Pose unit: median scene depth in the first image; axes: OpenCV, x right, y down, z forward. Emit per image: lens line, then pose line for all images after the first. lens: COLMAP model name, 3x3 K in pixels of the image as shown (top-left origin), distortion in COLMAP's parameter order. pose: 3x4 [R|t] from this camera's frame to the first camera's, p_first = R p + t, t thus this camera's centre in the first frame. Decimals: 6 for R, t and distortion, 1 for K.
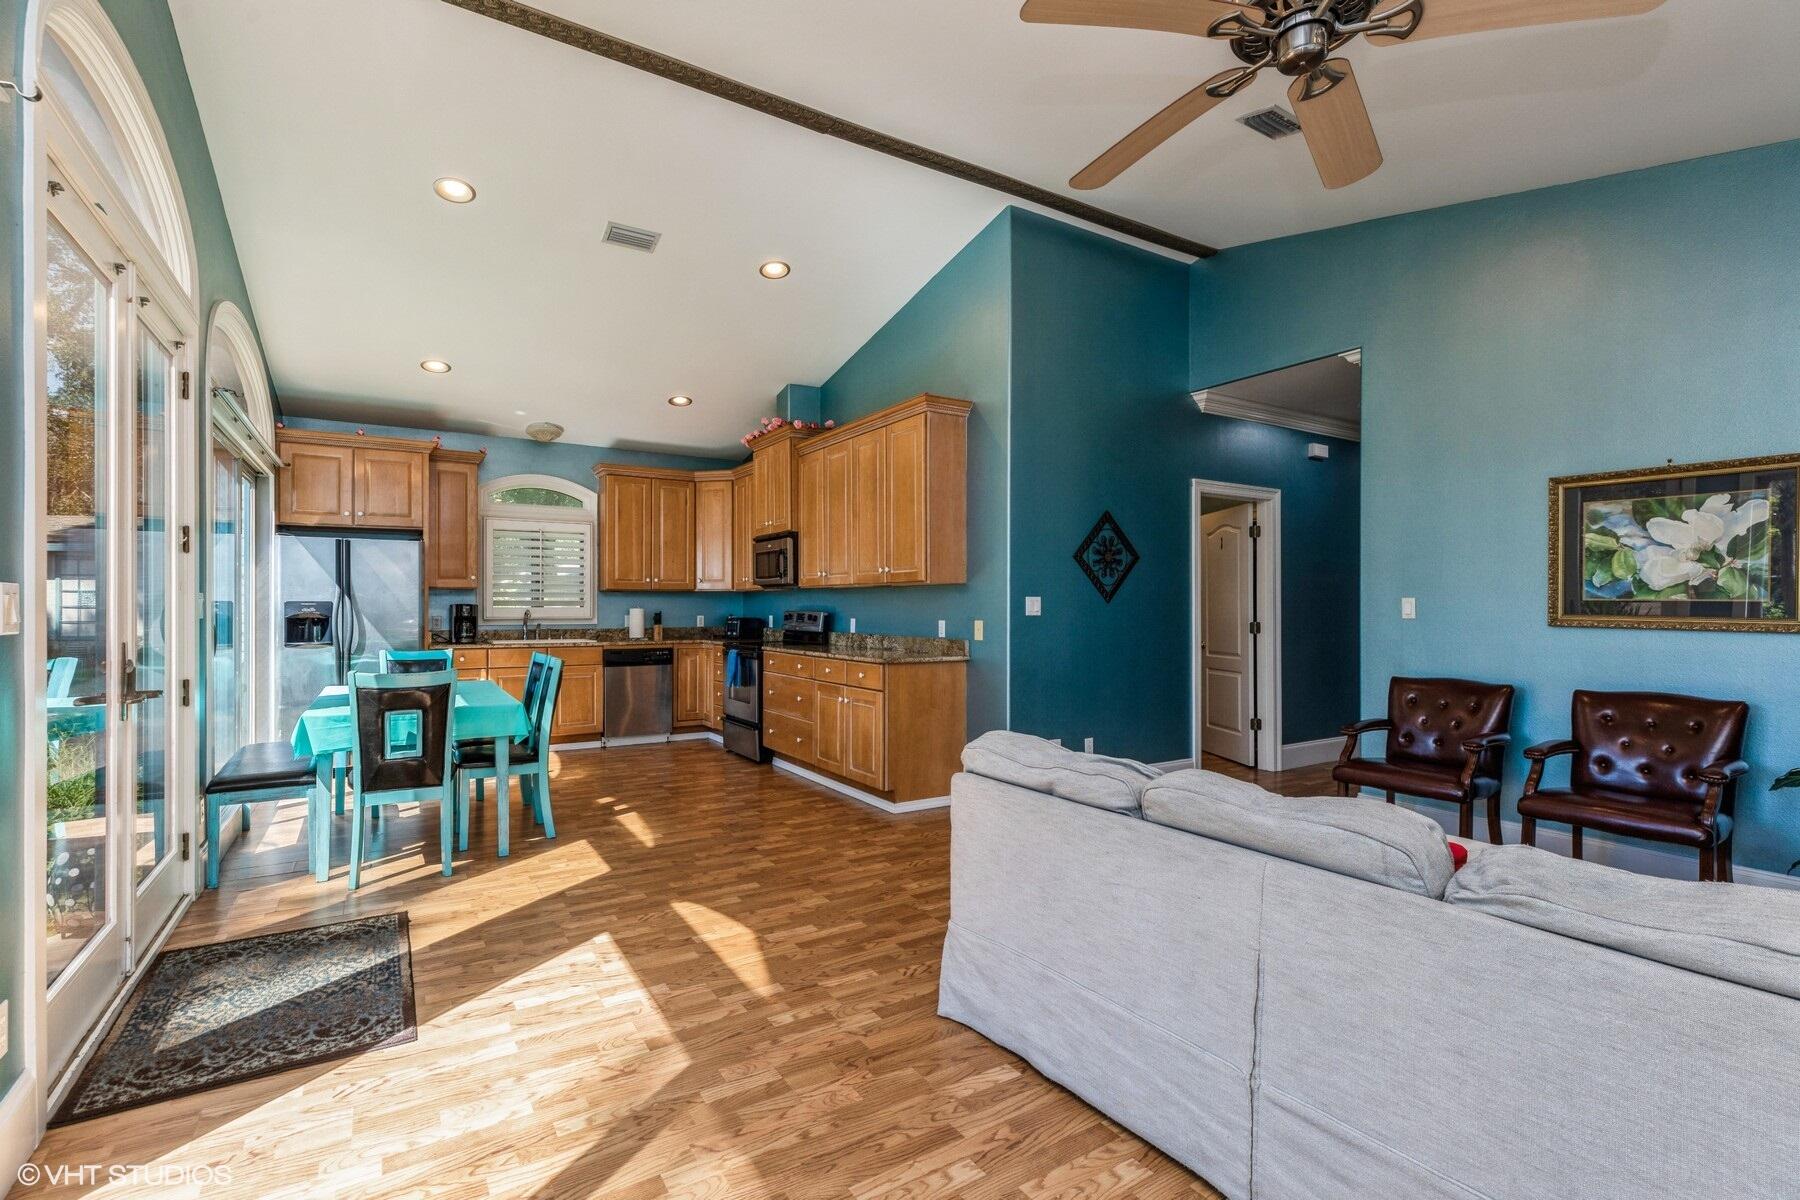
lens RADIAL K [[824.6, 0, 900.3], [0, 824.6, 605.9], [0, 0, 1]] dist [0.001146, -0.000272]
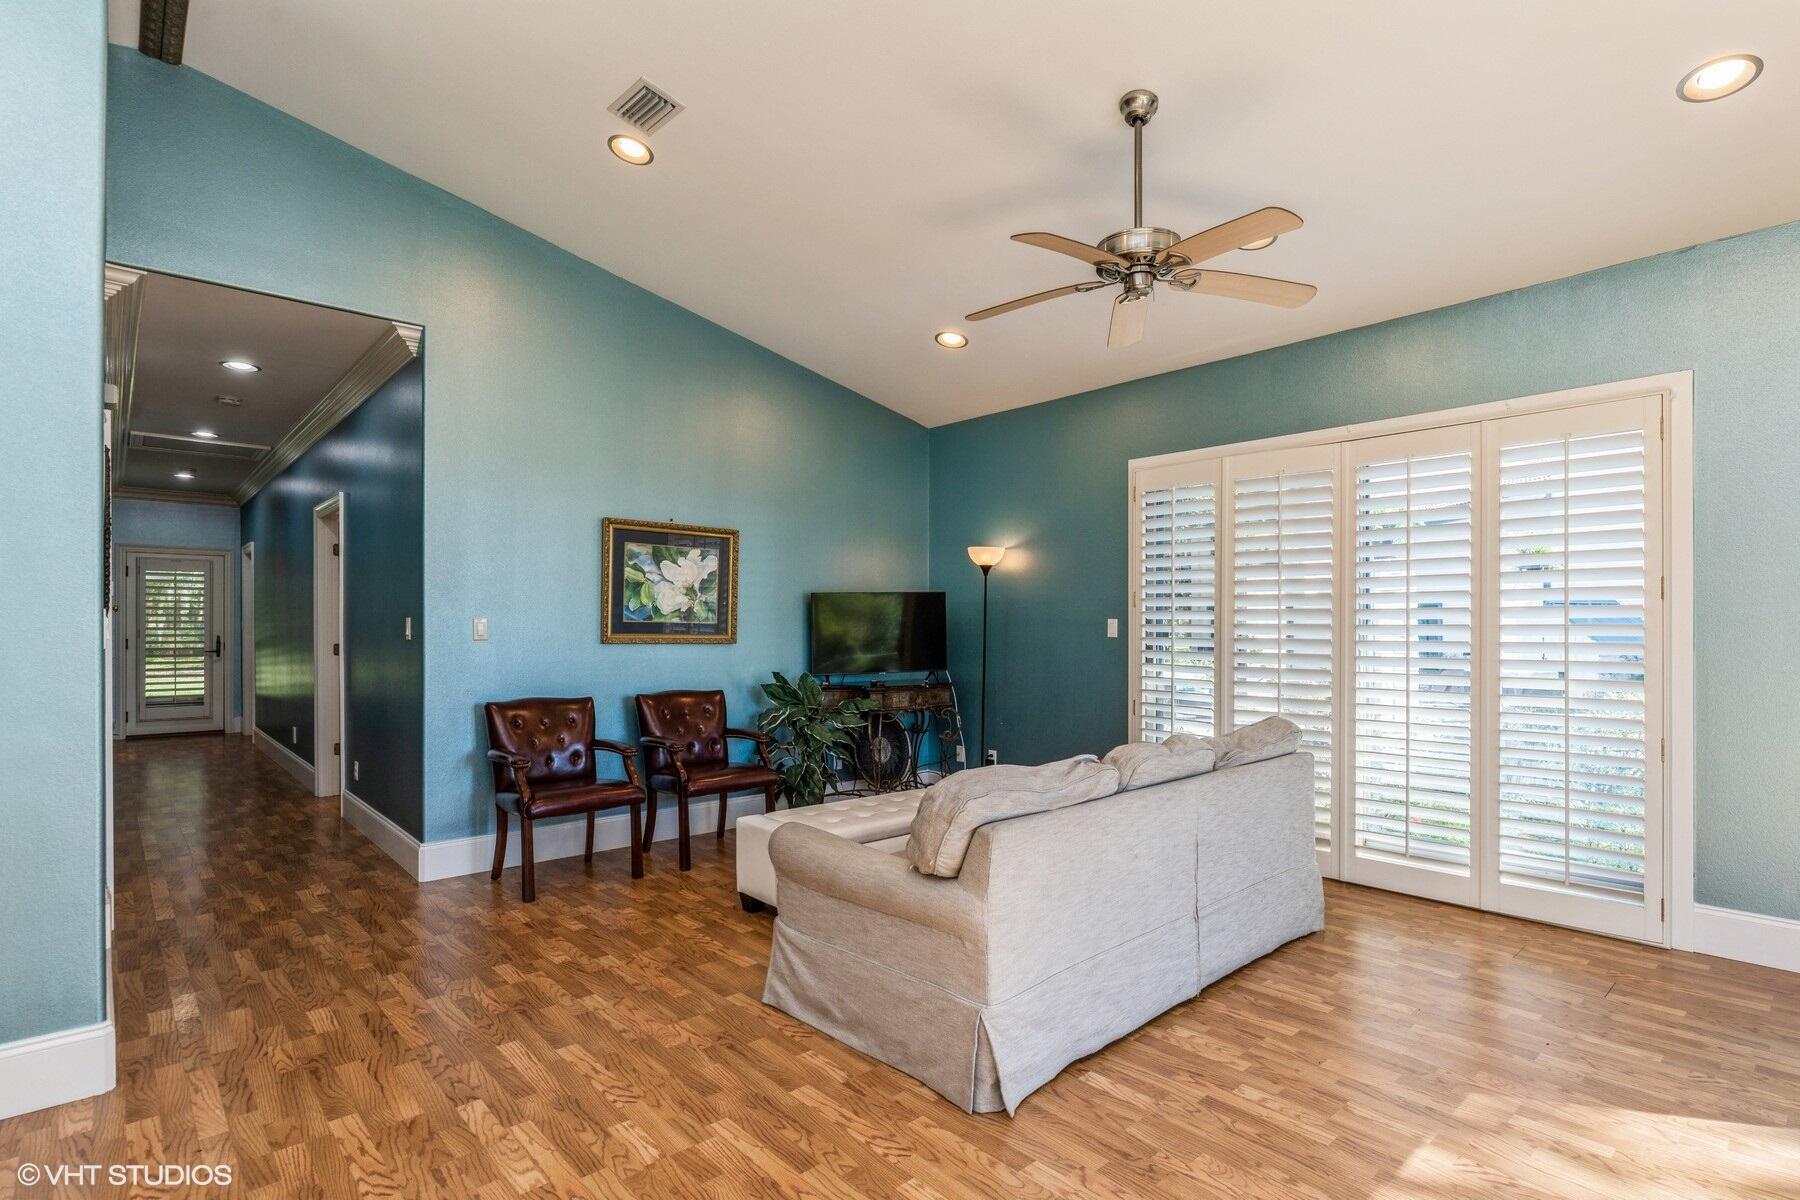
lens RADIAL K [[889.0, 0, 899.6], [0, 889.0, 609.9], [0, 0, 1]] dist [-0.013503, -0.000185]
pose [[-0.171293, 0.014994, 0.985106, -0.586119], [-0.000284, 0.999883, -0.015269, -0.005132], [-0.985220, -0.002895, -0.171269, 0.896789]]
